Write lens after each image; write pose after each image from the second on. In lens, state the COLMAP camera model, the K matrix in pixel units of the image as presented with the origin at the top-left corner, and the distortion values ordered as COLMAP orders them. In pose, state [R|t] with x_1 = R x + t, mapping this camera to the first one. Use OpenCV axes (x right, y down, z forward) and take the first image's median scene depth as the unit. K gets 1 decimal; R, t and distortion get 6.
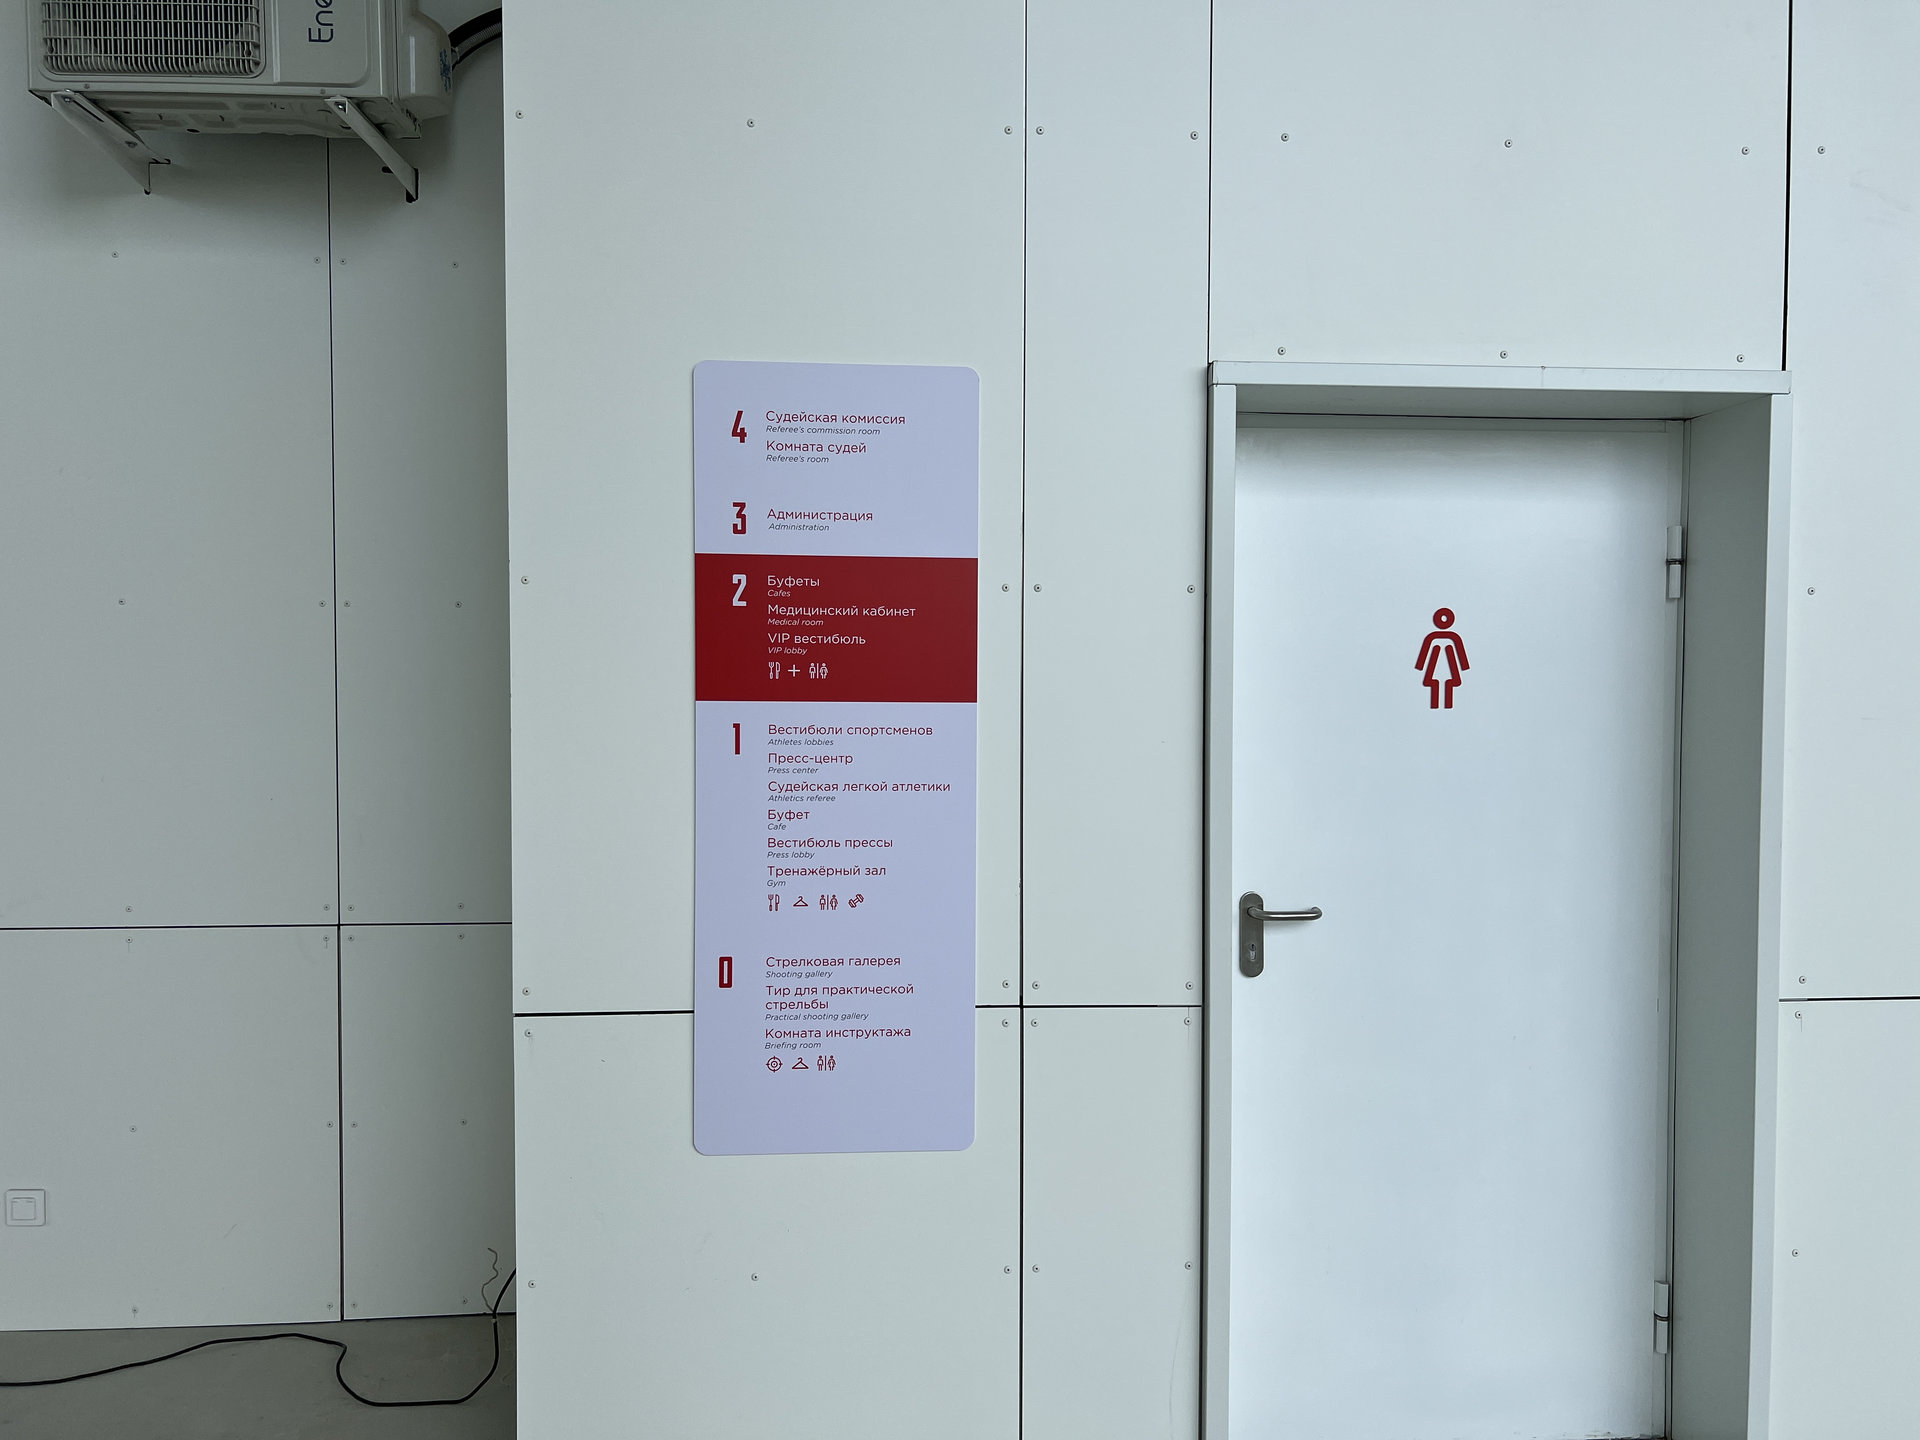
lens RADIAL K [[1447.3, 0, 961.5], [0, 1447.3, 723.3], [0, 0, 1]] dist [0.130024, 0.001240]
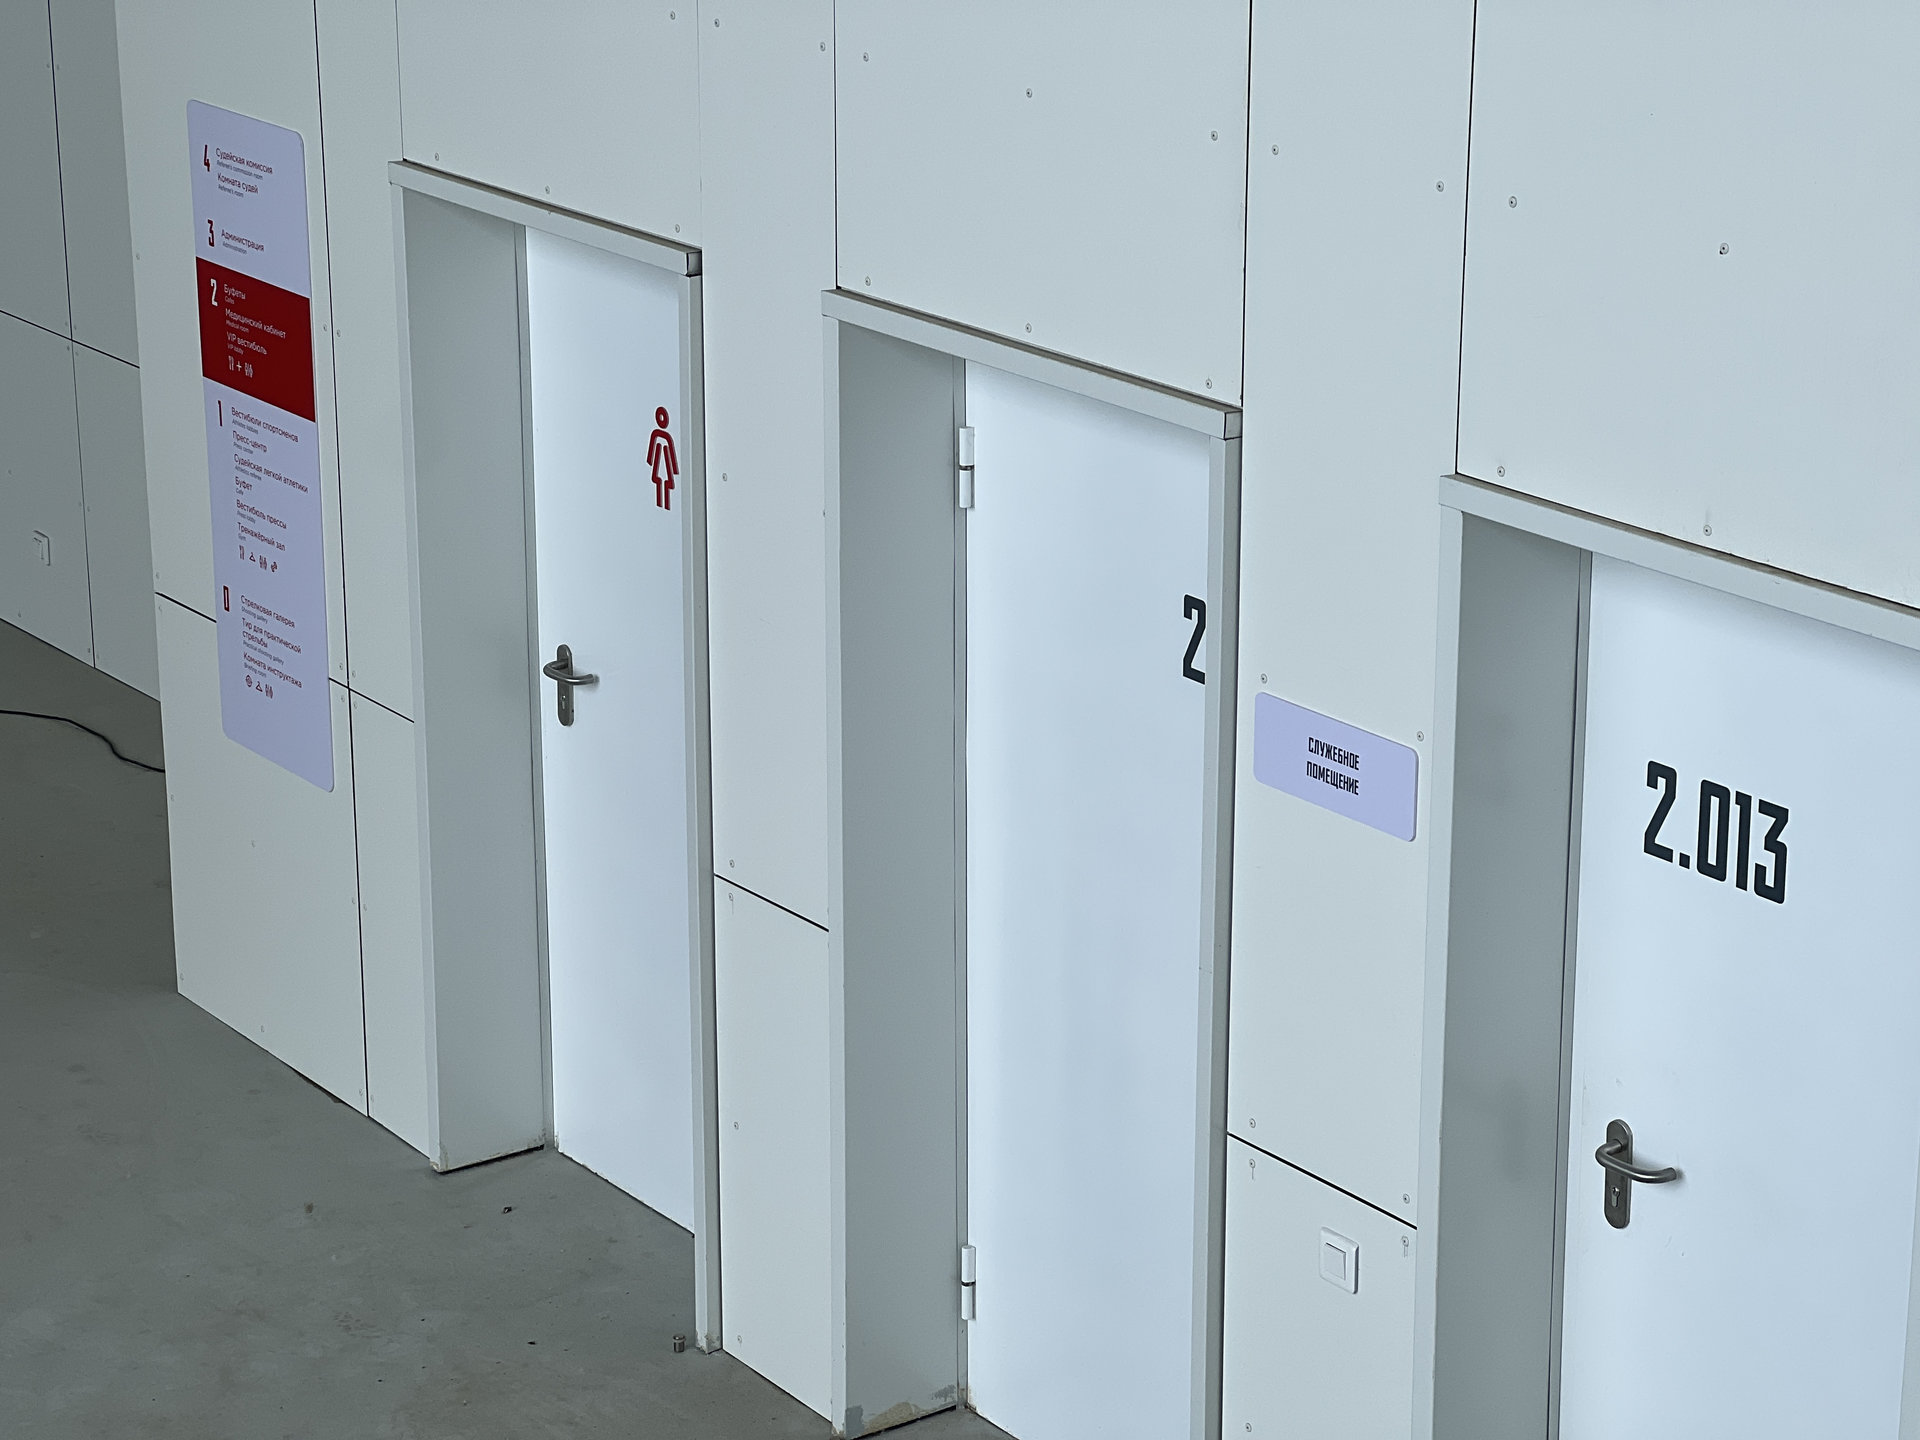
lens RADIAL K [[4283.8, 0, 958.9], [0, 4283.8, 718.8], [0, 0, 1]] dist [0.230182, 0.000000]
pose [[0.534625, 0.250134, -0.807223, 3.108710], [-0.036600, 0.961150, 0.273591, -0.743904], [0.844296, -0.116724, 0.523010, -0.382062]]
